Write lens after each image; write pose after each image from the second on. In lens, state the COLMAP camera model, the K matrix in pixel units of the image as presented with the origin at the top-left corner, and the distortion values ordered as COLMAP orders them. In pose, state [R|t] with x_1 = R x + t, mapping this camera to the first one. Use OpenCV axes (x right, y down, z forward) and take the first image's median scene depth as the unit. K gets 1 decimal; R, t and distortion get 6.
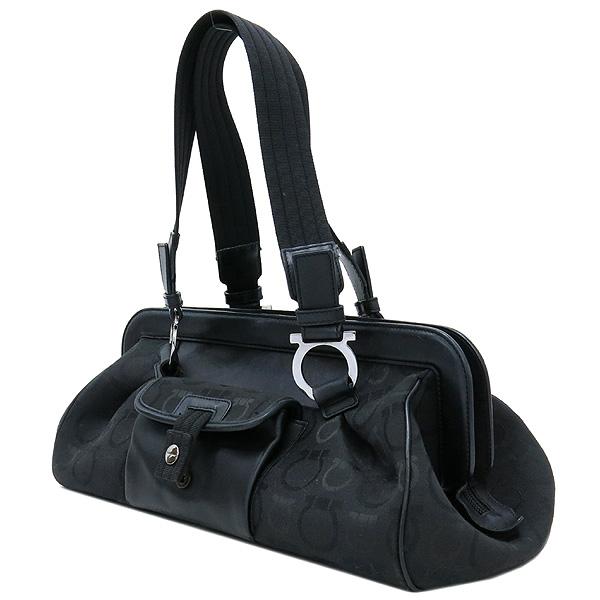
lens RADIAL K [[874.1, 0, 300.0], [0, 874.1, 300.0], [0, 0, 1]] dist [-0.121246, -0.124406]
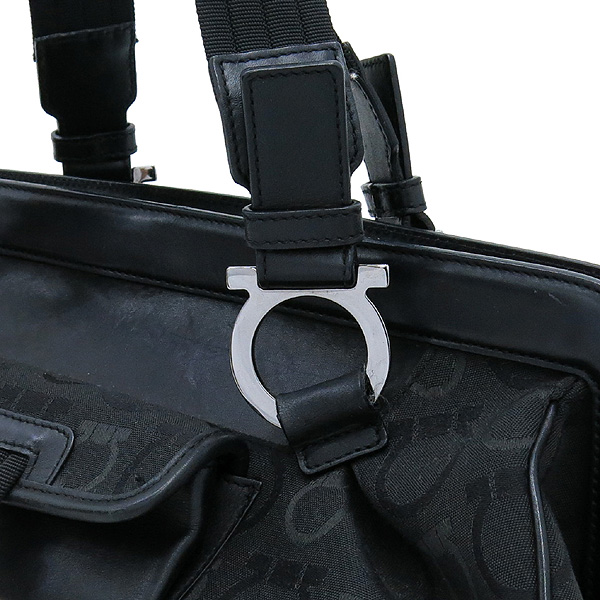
lens RADIAL K [[874.1, 0, 300.0], [0, 874.1, 300.0], [0, 0, 1]] dist [-0.121246, -0.124406]
pose [[0.974625, 0.025107, 0.222433, -0.067576], [-0.073266, 0.974736, 0.211002, -0.032514], [-0.211516, -0.221944, 0.951841, 0.621137]]
